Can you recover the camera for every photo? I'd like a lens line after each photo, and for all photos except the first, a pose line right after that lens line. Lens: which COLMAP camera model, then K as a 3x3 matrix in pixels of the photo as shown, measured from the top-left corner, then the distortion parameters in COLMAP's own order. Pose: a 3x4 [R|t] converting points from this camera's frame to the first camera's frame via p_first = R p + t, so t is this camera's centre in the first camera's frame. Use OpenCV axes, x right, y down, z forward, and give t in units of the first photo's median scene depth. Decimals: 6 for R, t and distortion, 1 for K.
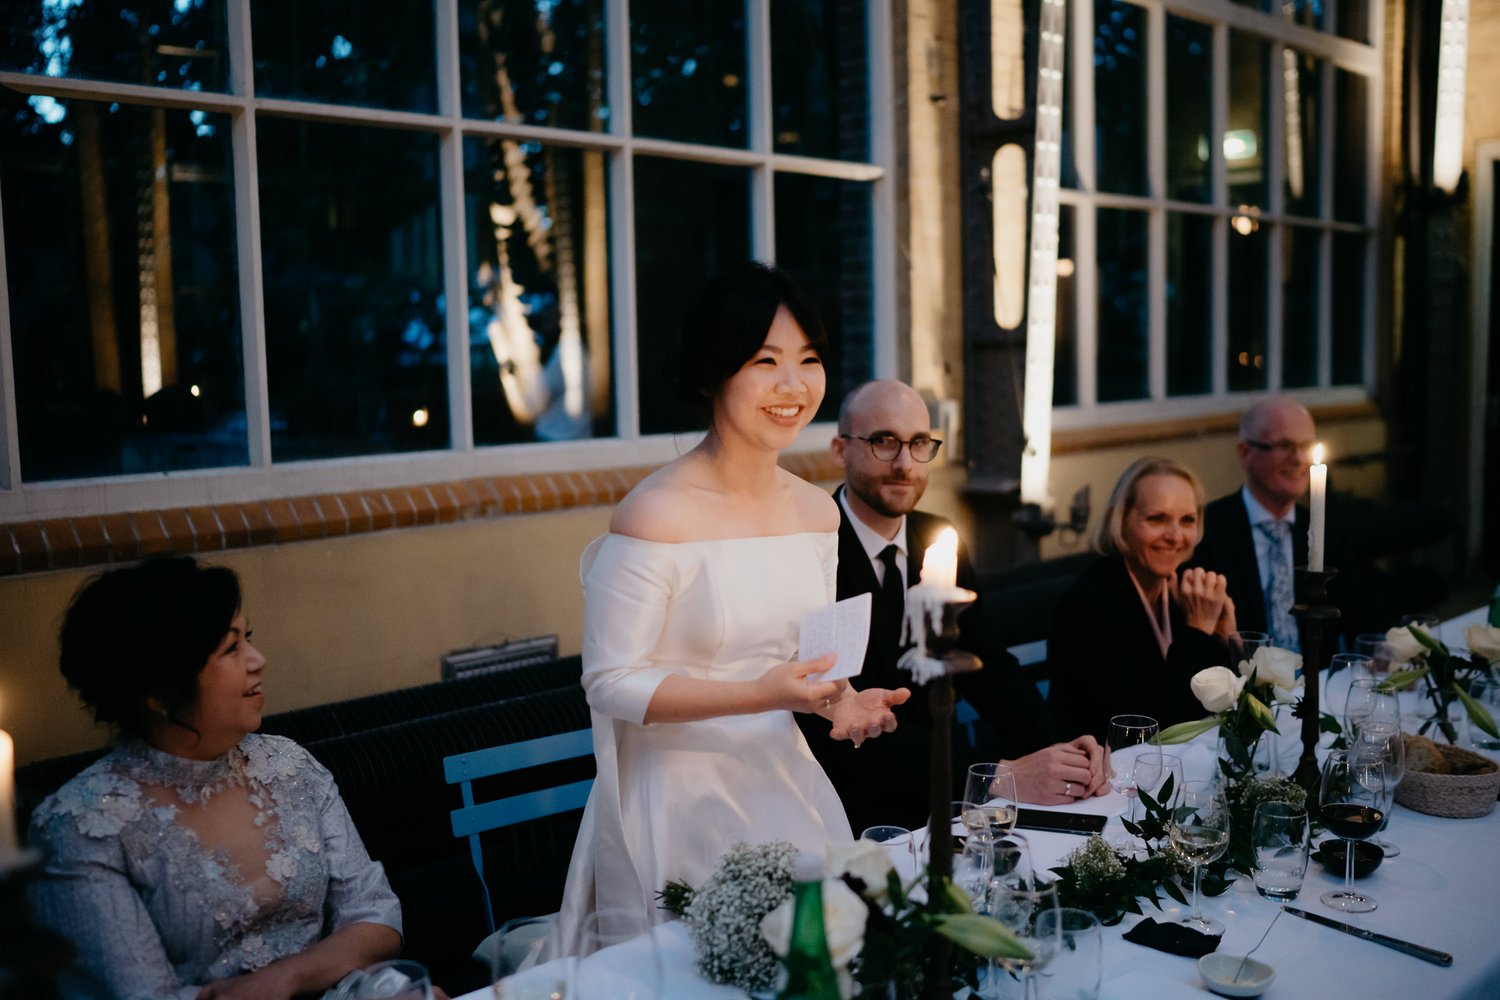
lens RADIAL K [[1395.2, 0, 750.0], [0, 1395.2, 500.0], [0, 0, 1]] dist [-0.135872, 0.182560]
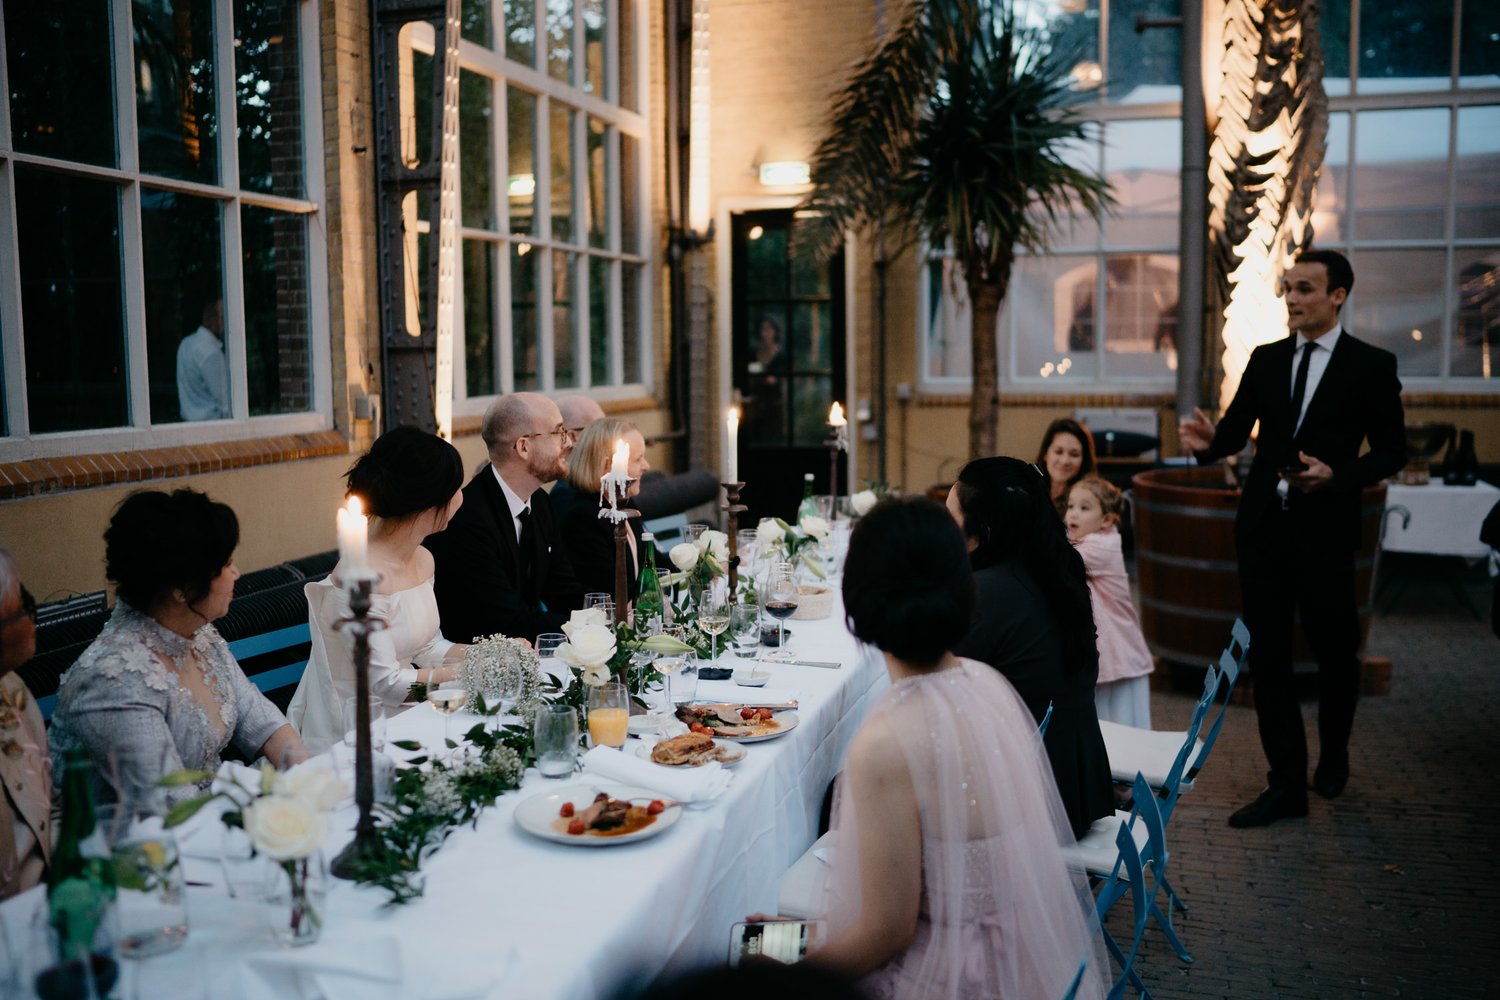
lens RADIAL K [[1395.2, 0, 750.0], [0, 1395.2, 500.0], [0, 0, 1]] dist [-0.135872, 0.182560]
pose [[0.854384, -0.041203, 0.518006, -0.211116], [0.043334, 0.999029, 0.007991, 0.026654], [-0.517832, 0.015620, 0.855340, -0.222870]]
